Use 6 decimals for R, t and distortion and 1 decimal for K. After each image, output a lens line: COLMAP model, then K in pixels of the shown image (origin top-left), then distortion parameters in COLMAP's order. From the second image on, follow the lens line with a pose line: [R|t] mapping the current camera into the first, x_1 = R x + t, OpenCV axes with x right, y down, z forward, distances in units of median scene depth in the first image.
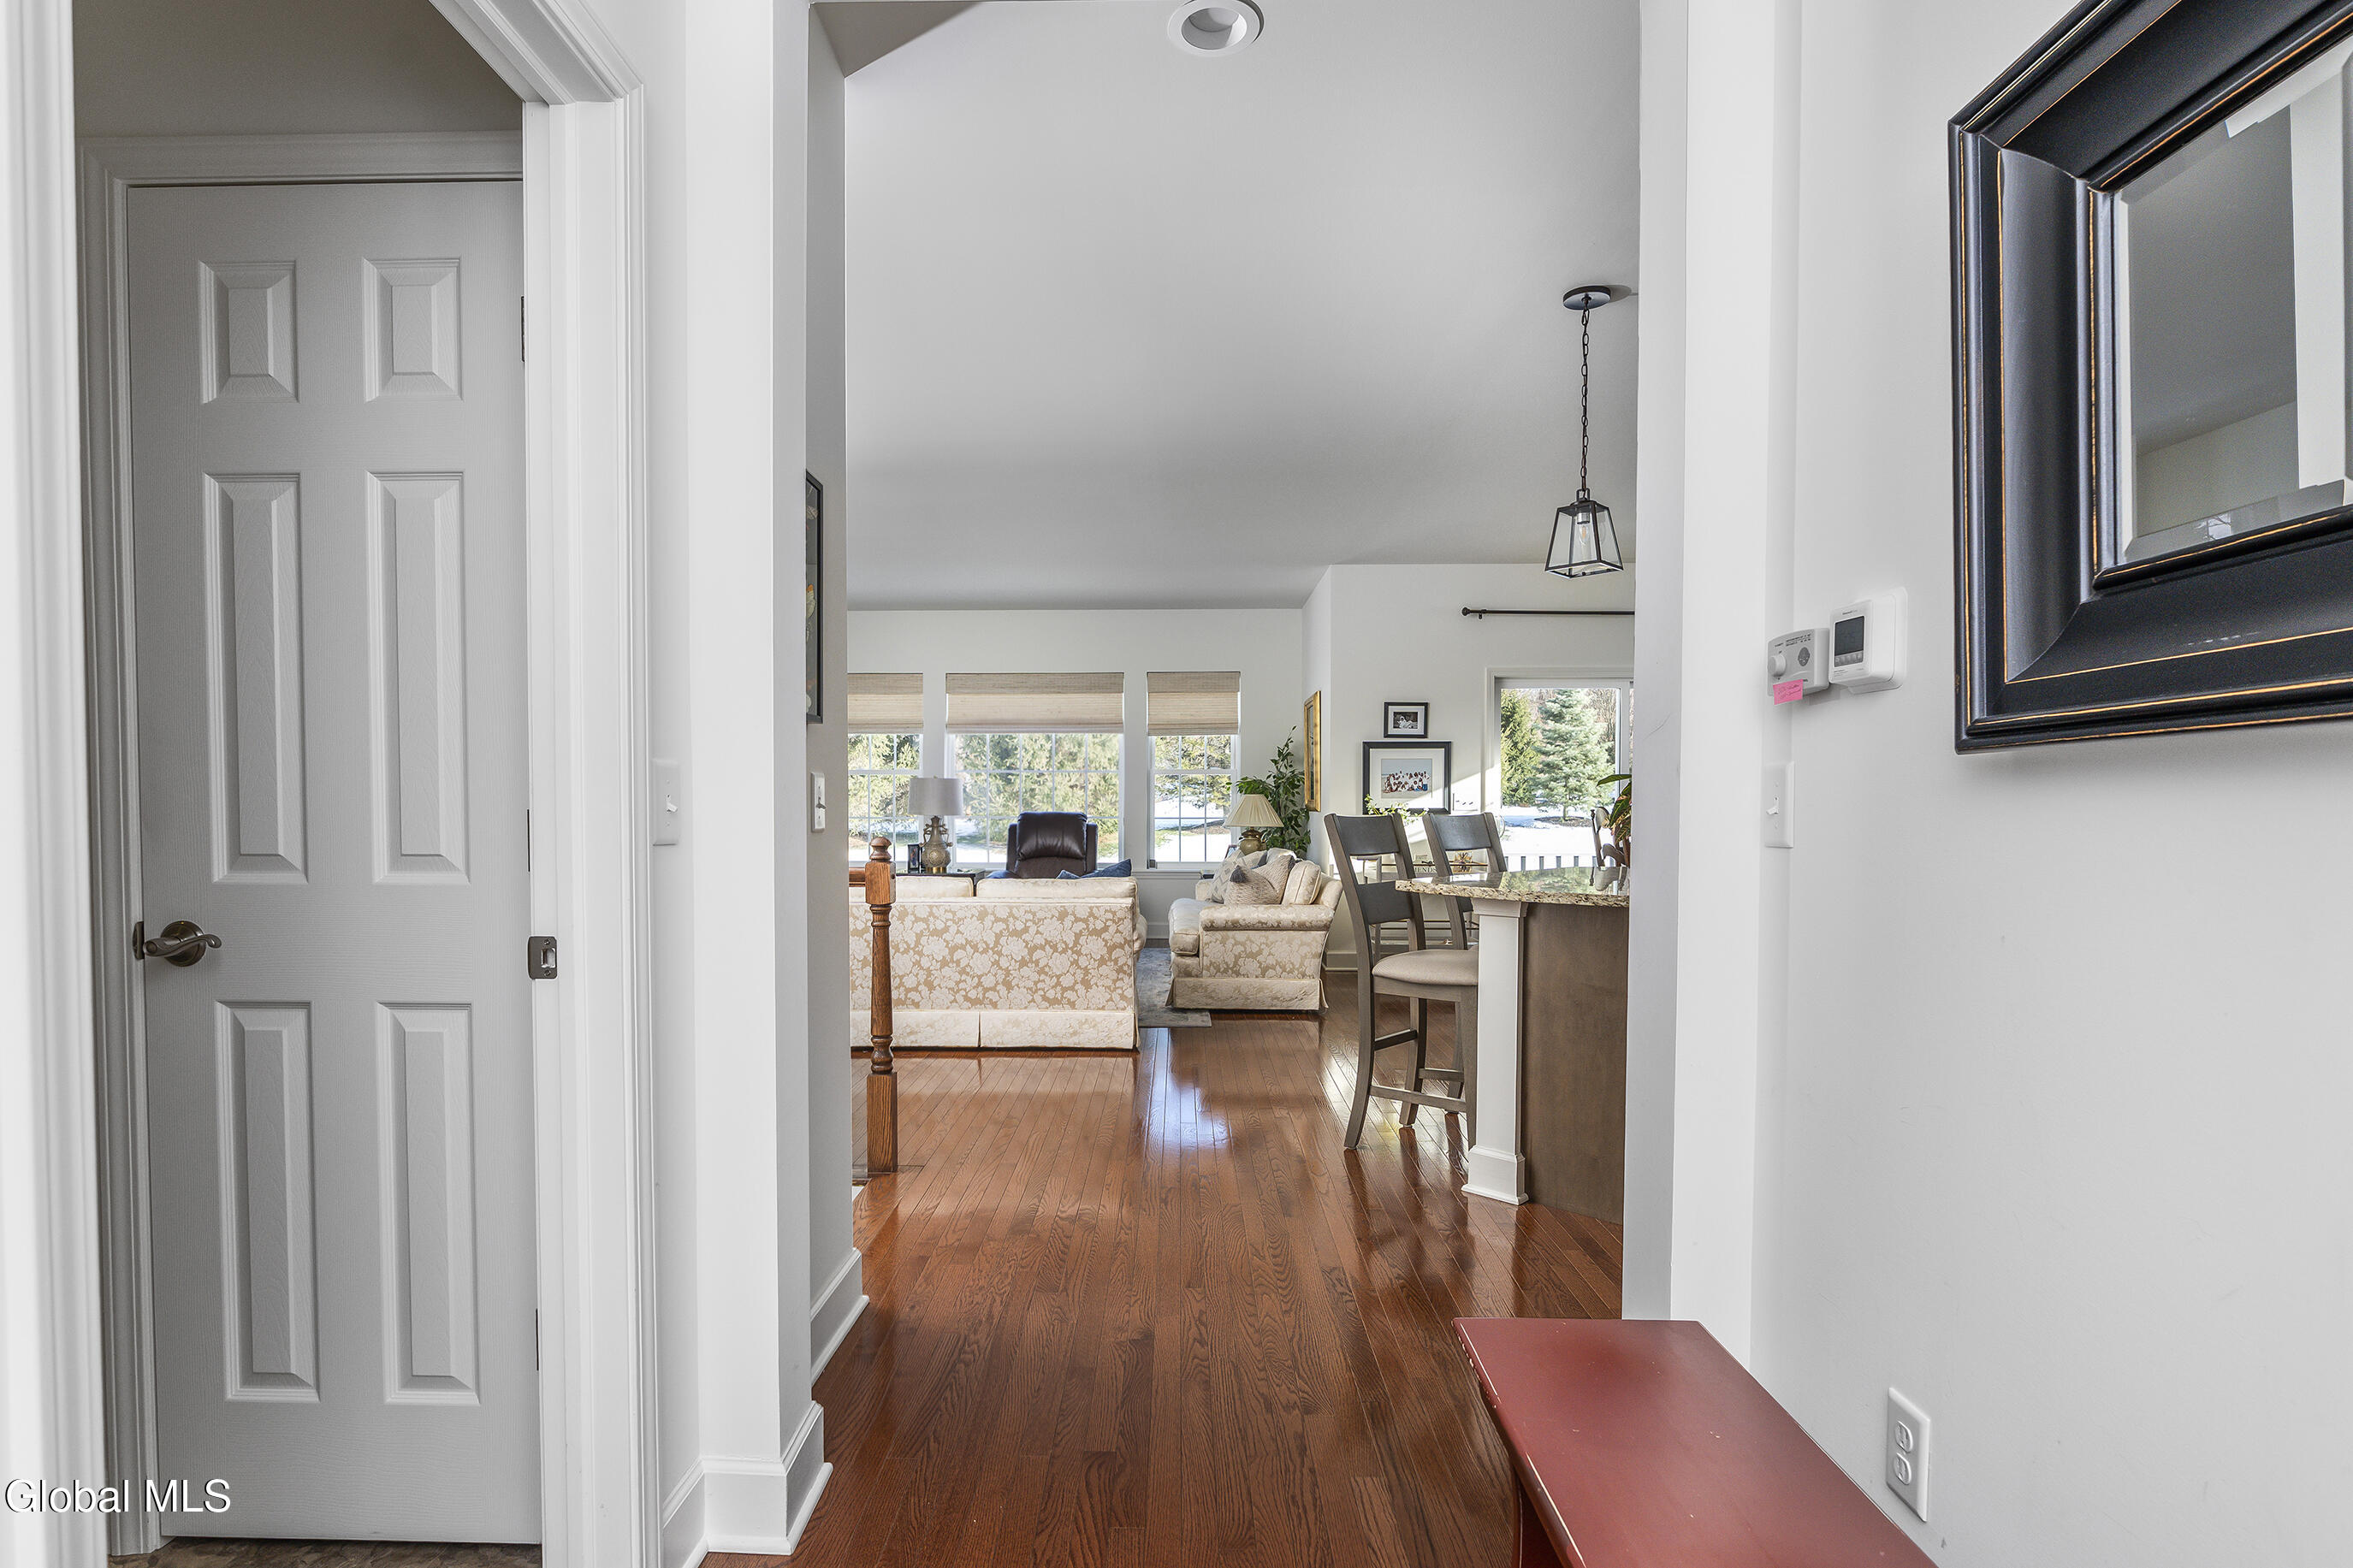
lens RADIAL K [[1281.6, 0, 1187.9], [0, 1281.6, 856.3], [0, 0, 1]] dist [-0.000427, -0.000170]
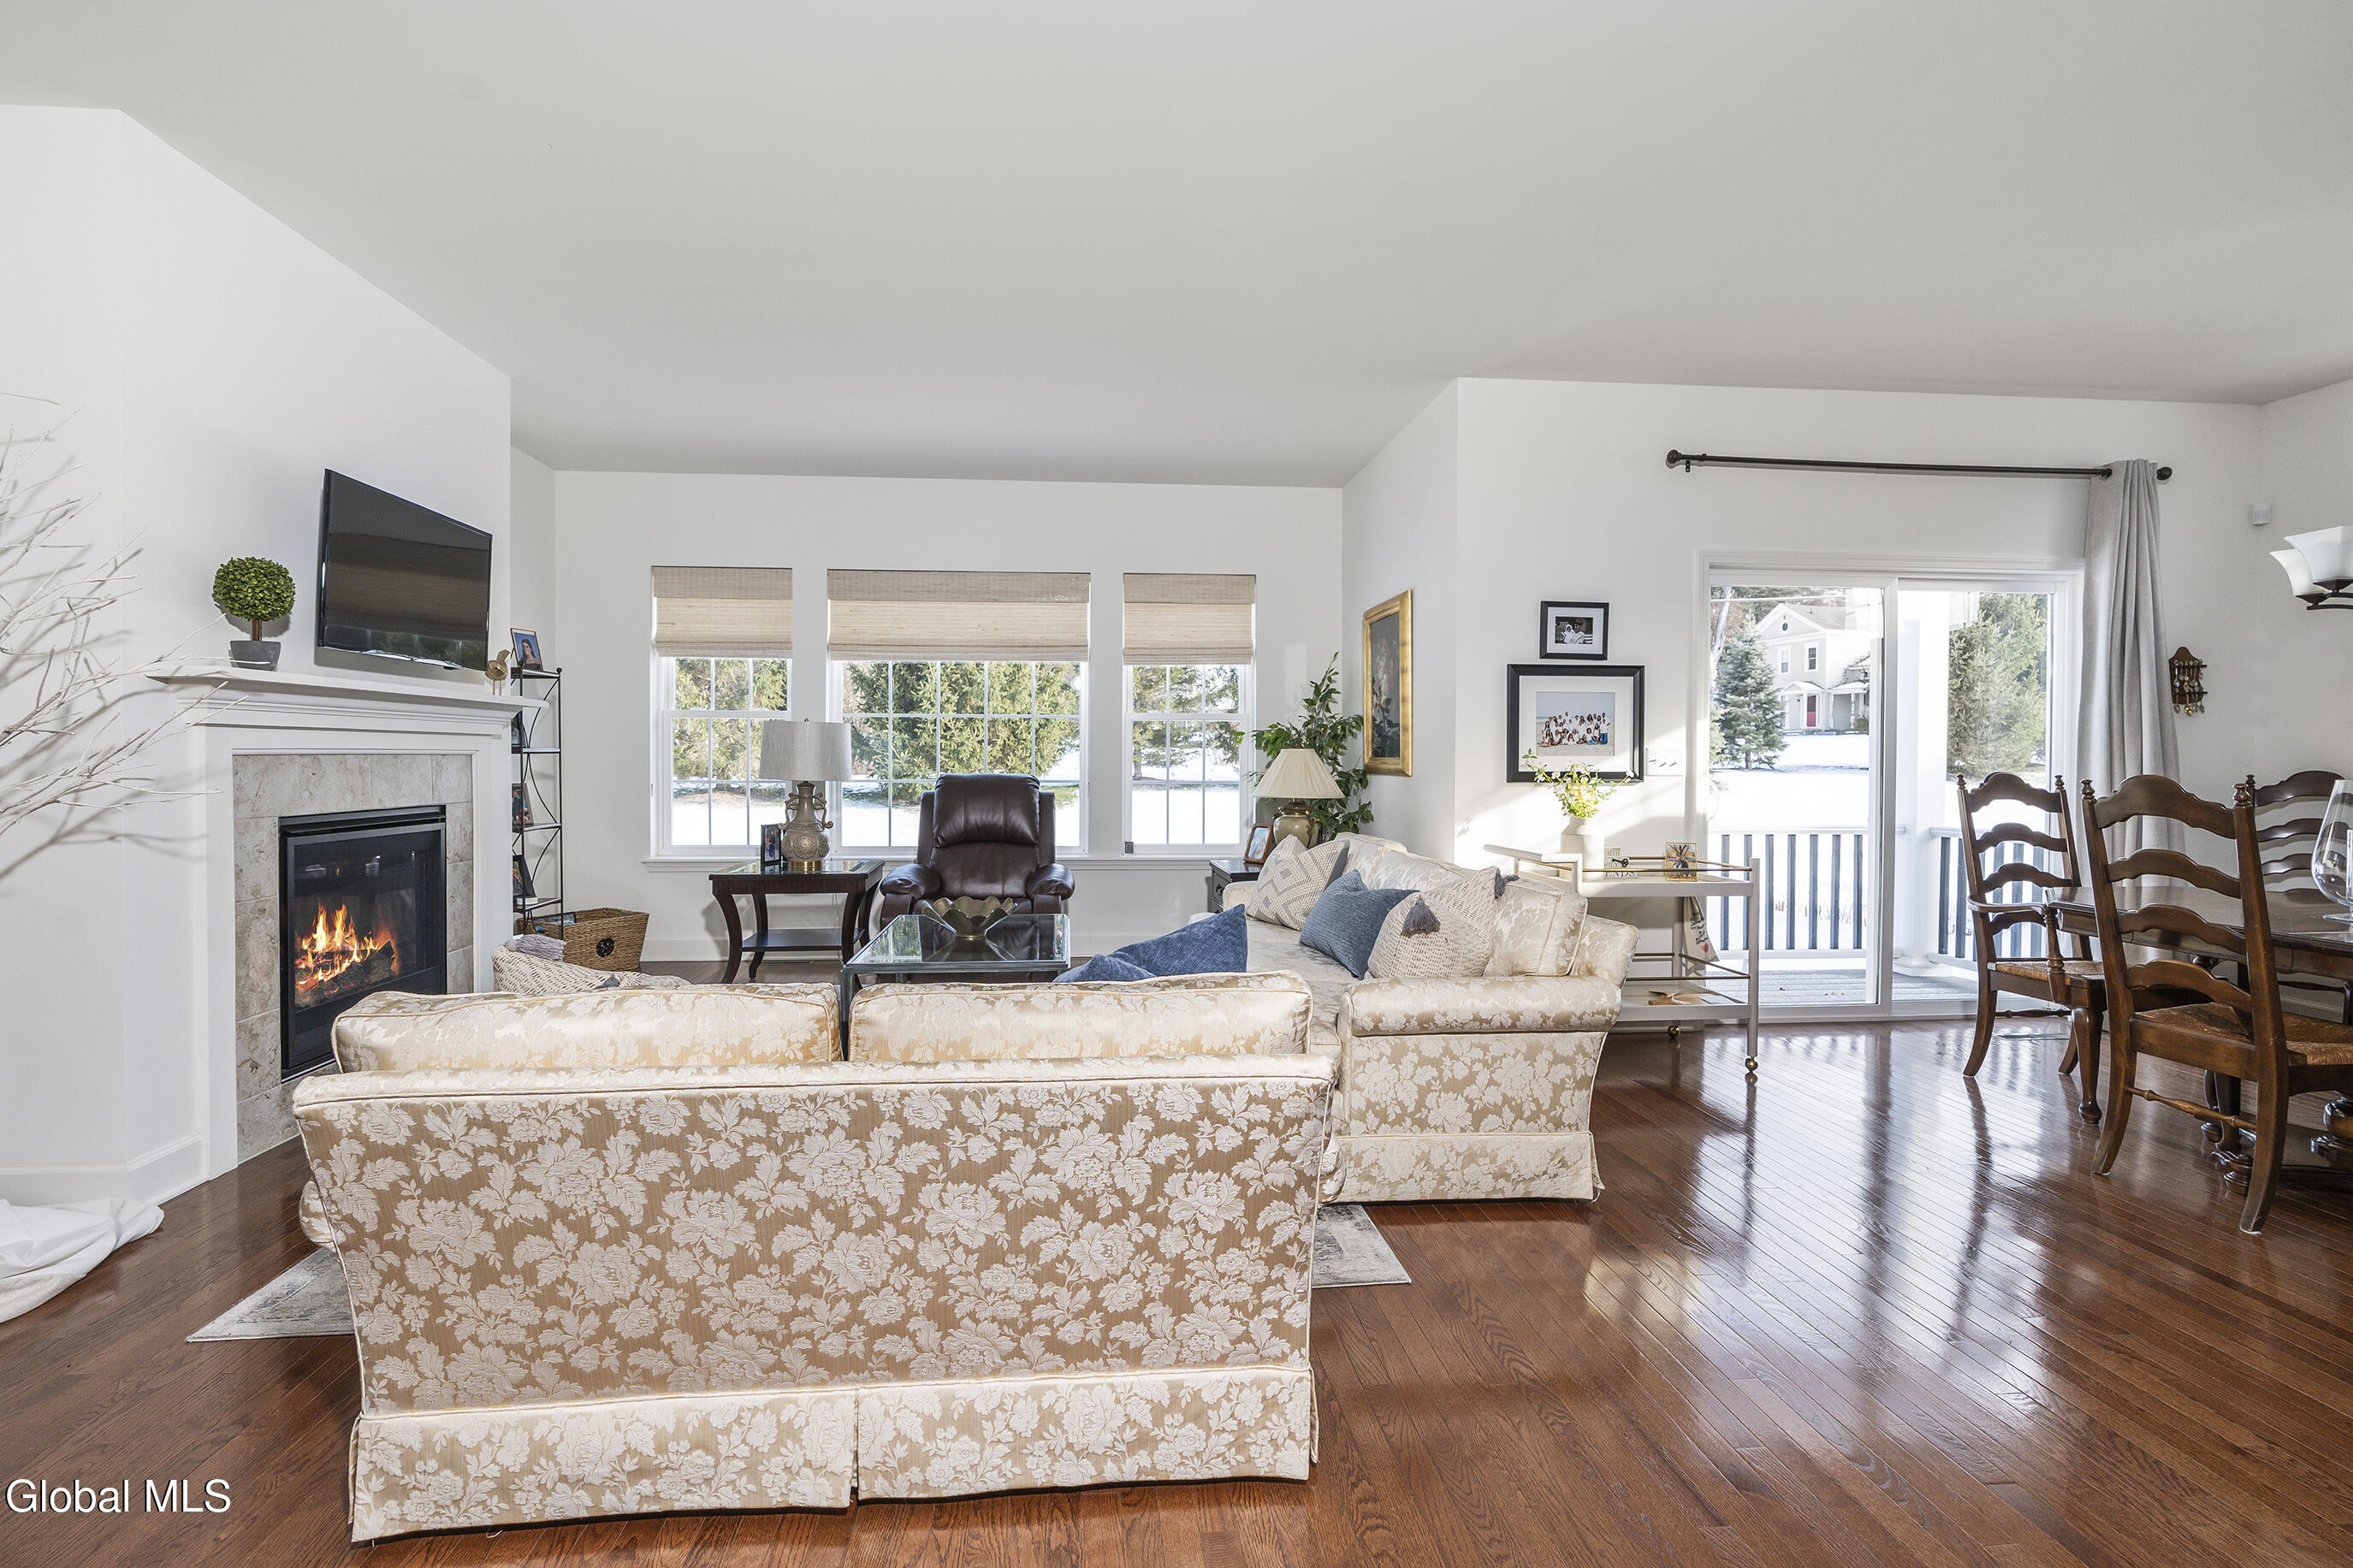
lens RADIAL K [[1059.9, 0, 1176.5], [0, 1059.9, 784.0], [0, 0, 1]] dist [-0.003601, -0.000410]
pose [[0.994266, 0.000508, 0.106930, -0.078004], [0.001318, 0.999855, -0.017003, -0.023137], [-0.106923, 0.017046, 0.994121, 0.511379]]
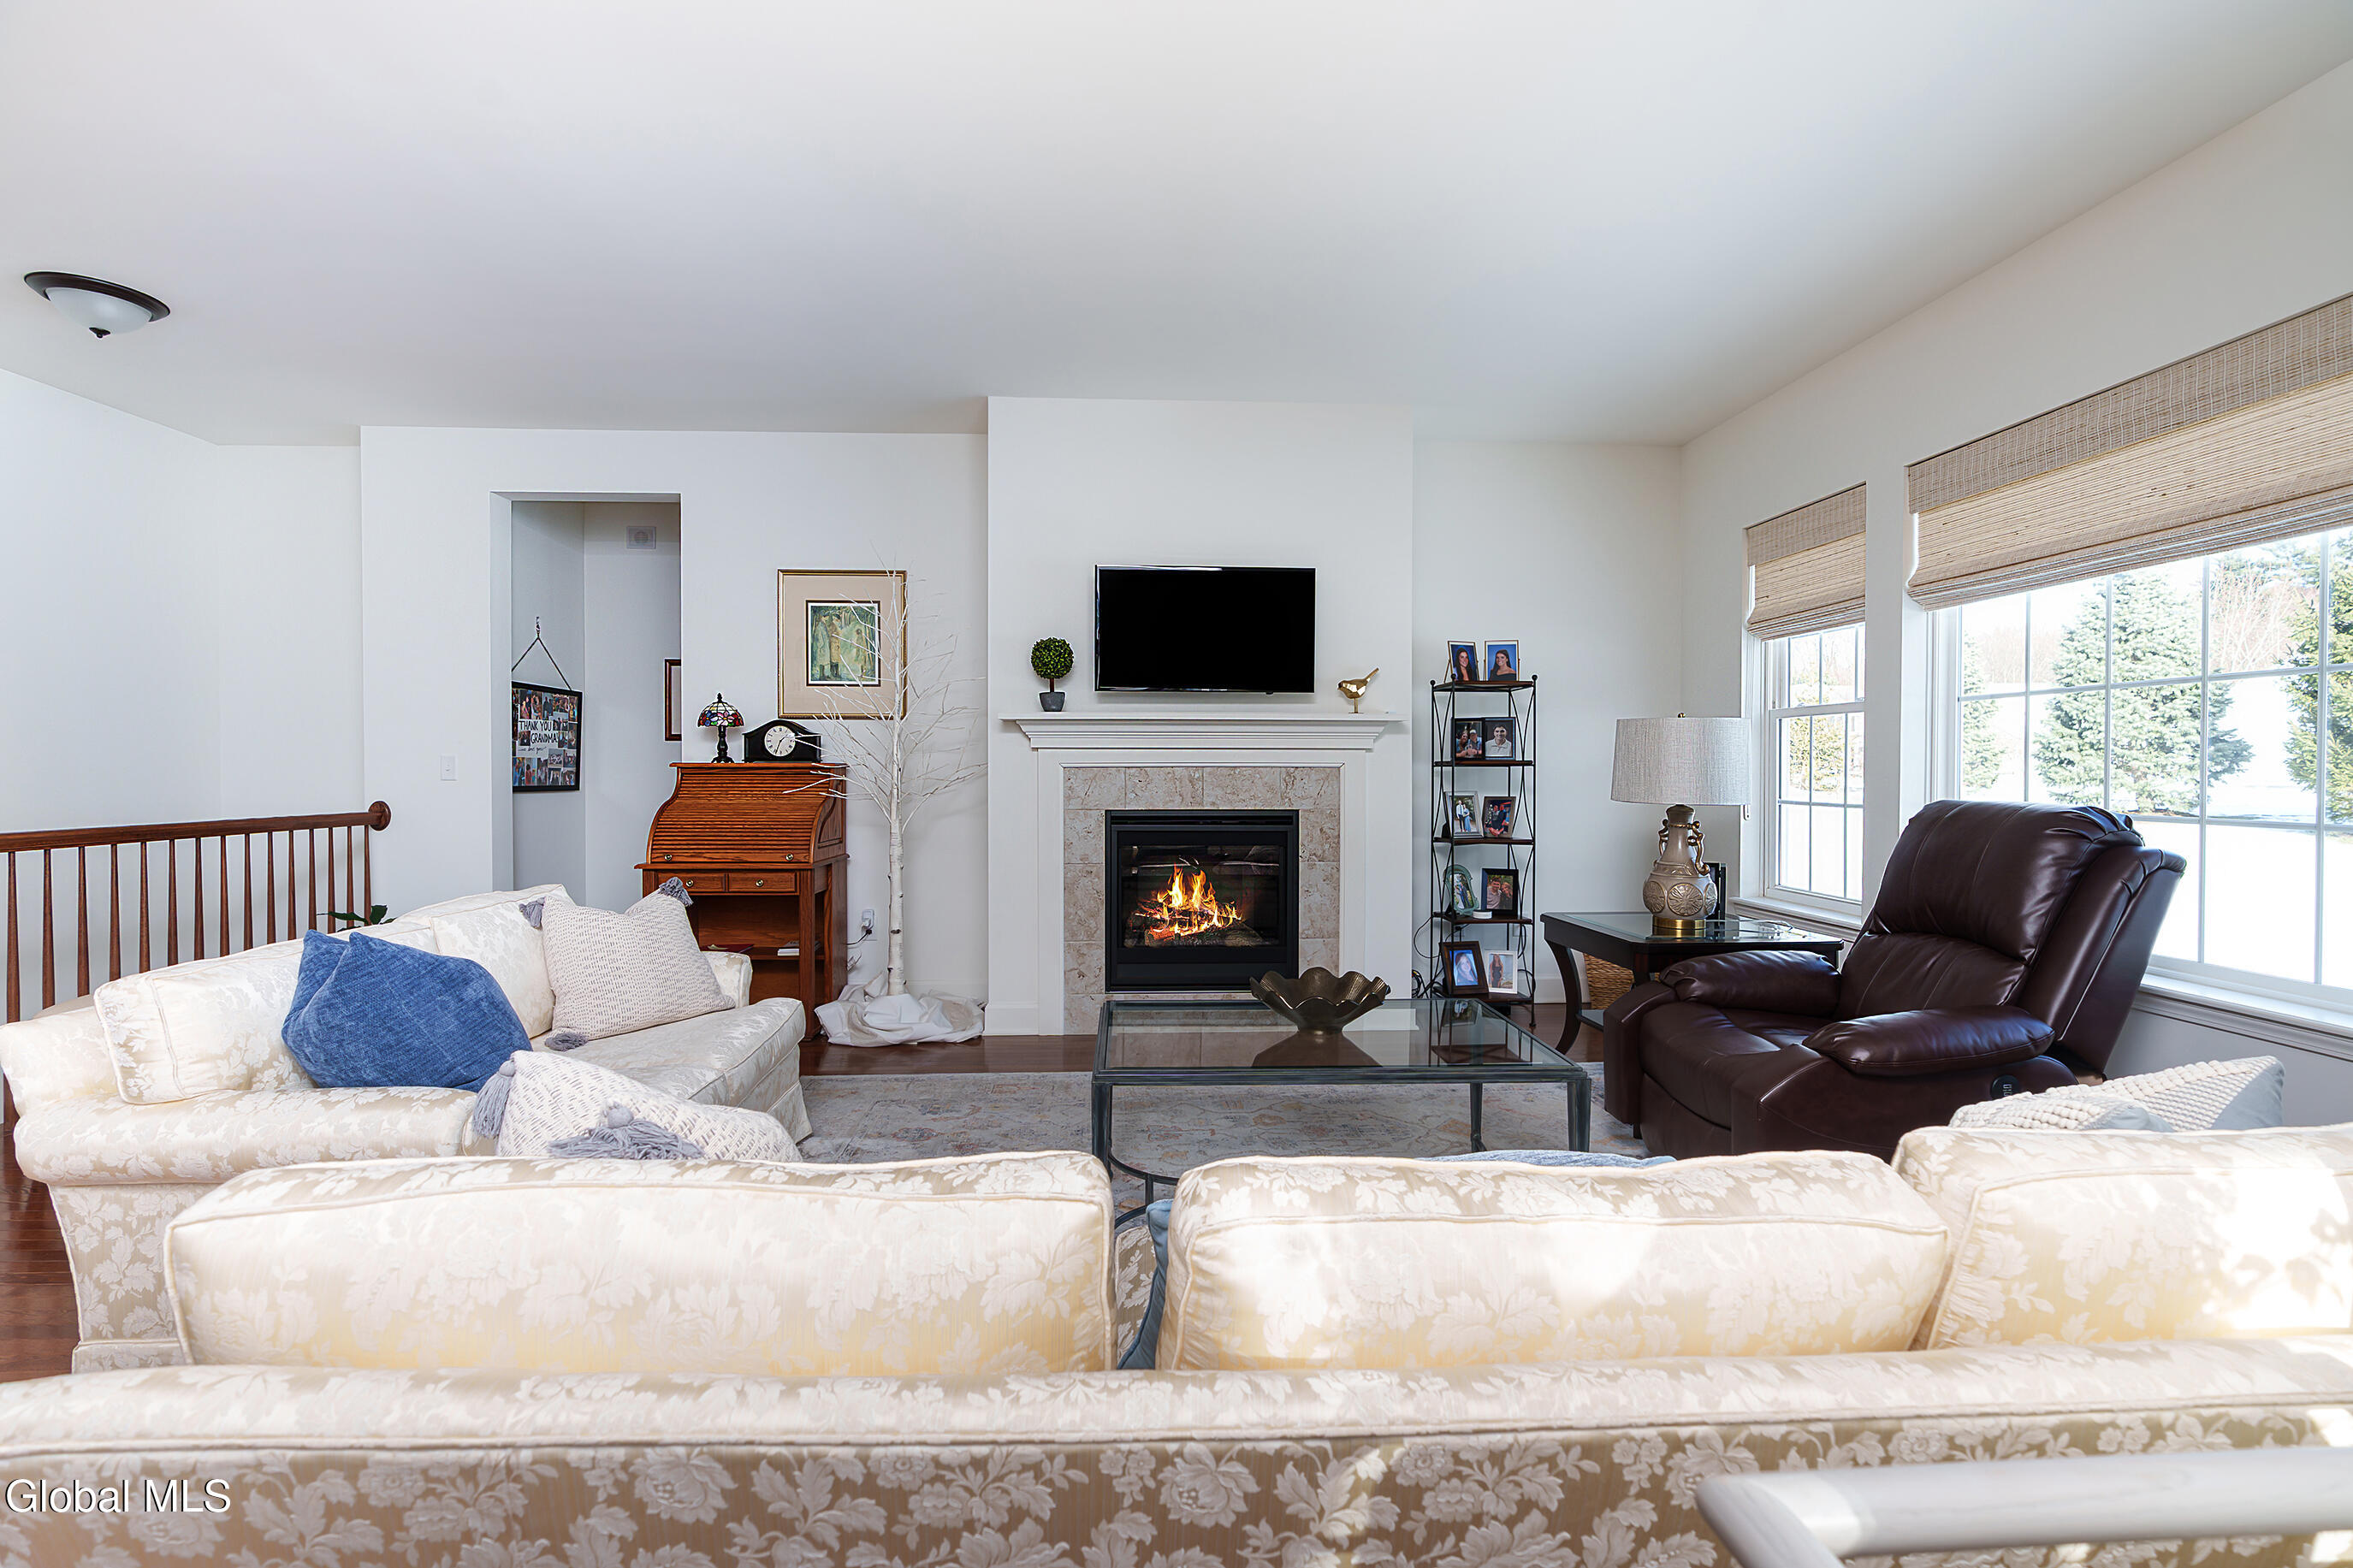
lens RADIAL K [[1059.9, 0, 1176.5], [0, 1059.9, 784.0], [0, 0, 1]] dist [-0.003601, -0.000410]
pose [[0.051446, 0.011953, -0.998604, 0.184523], [-0.042604, 0.999044, 0.009763, -0.038001], [0.997767, 0.042043, 0.051906, 0.910717]]
